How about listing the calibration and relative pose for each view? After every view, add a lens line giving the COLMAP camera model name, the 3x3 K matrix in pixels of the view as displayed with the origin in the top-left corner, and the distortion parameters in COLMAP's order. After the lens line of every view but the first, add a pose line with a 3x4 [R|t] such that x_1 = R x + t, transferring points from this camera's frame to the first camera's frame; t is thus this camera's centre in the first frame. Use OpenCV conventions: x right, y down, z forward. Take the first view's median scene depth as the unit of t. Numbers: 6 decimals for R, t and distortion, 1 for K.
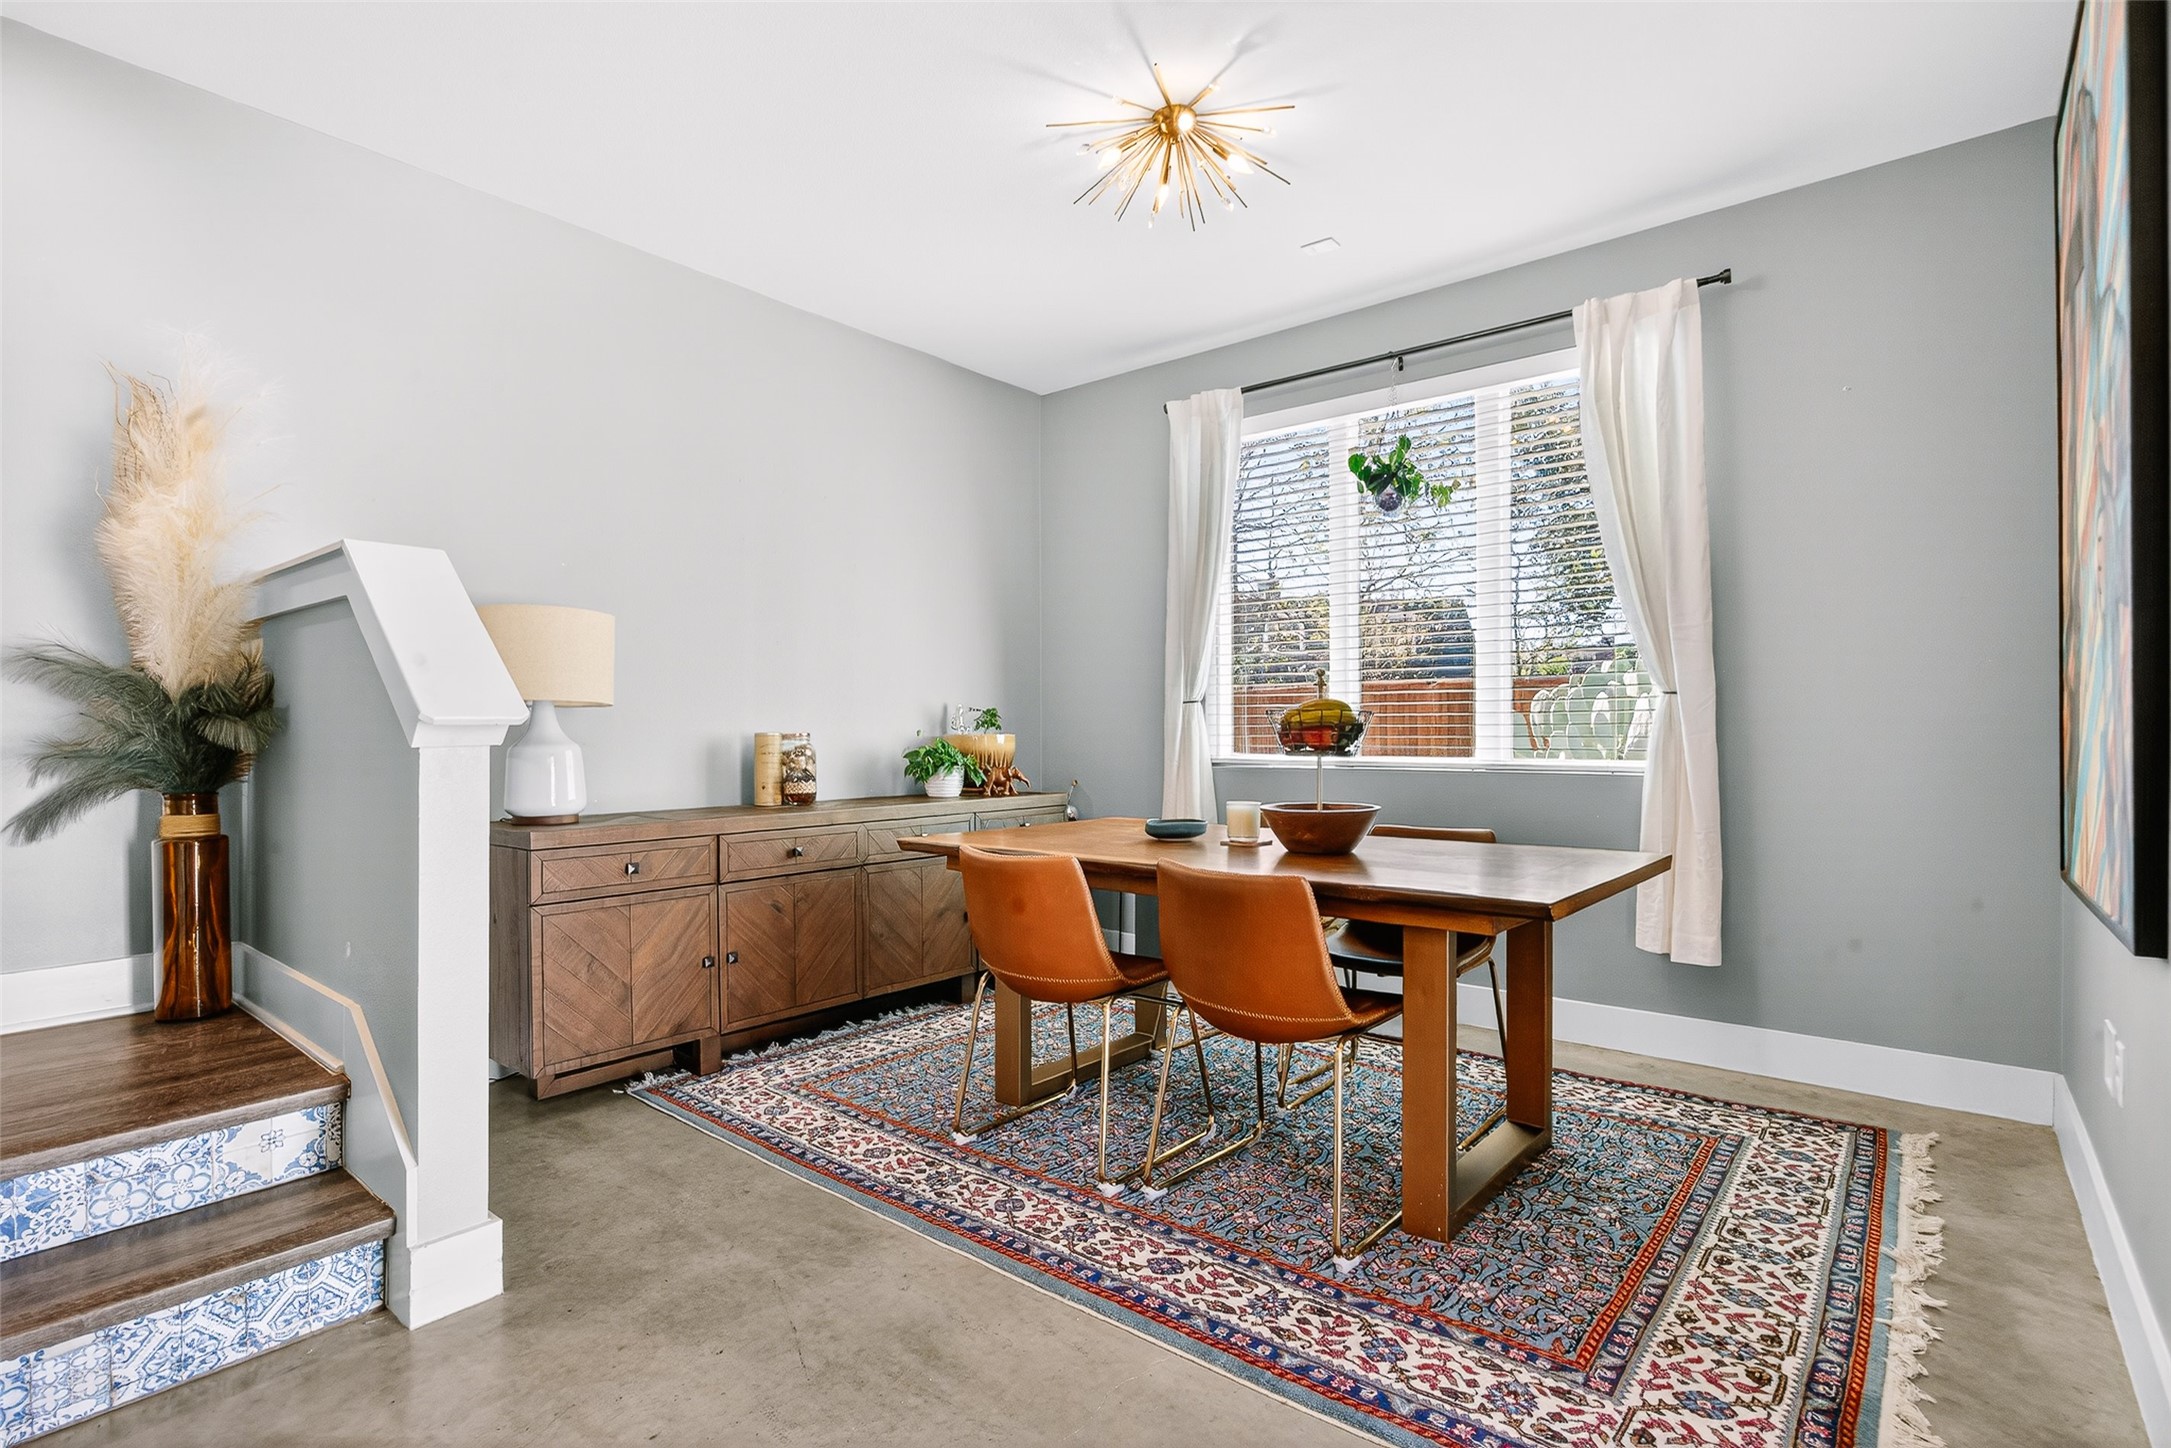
lens RADIAL K [[1022.6, 0, 1116.9], [0, 1022.6, 733.1], [0, 0, 1]] dist [-0.030319, 0.010532]
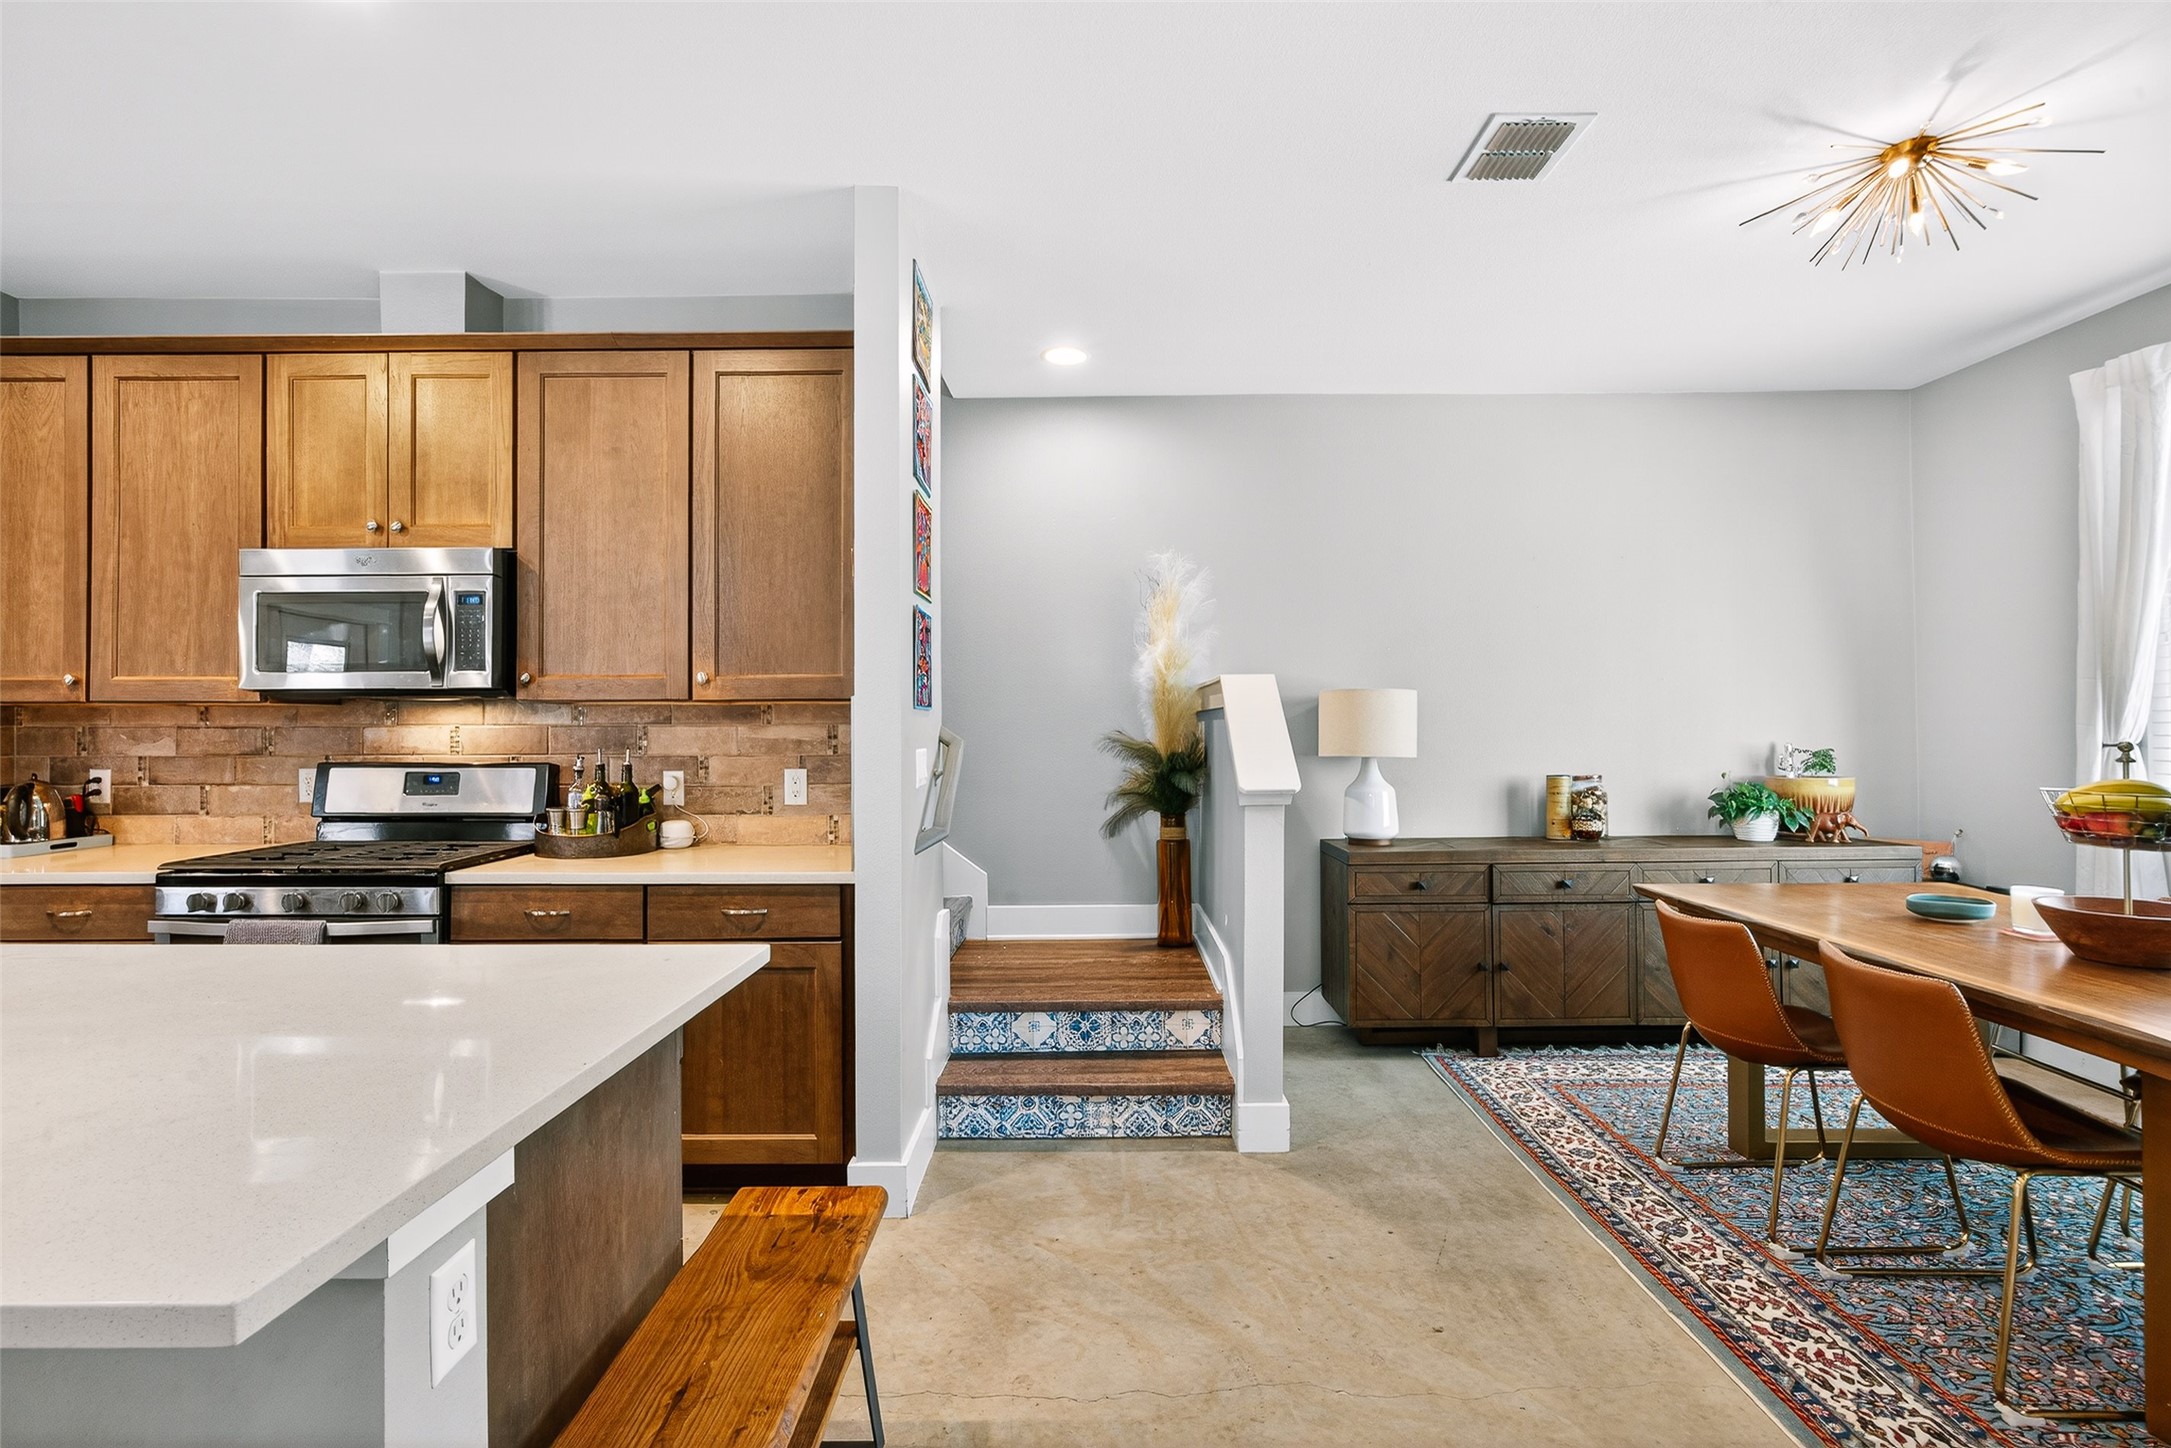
lens RADIAL K [[1022.6, 0, 1116.9], [0, 1022.6, 733.1], [0, 0, 1]] dist [-0.030319, 0.010532]
pose [[0.636199, 0.004921, -0.771509, 0.302829], [-0.000346, 0.999981, 0.006093, -0.074556], [0.771525, -0.003610, 0.636189, -0.149378]]
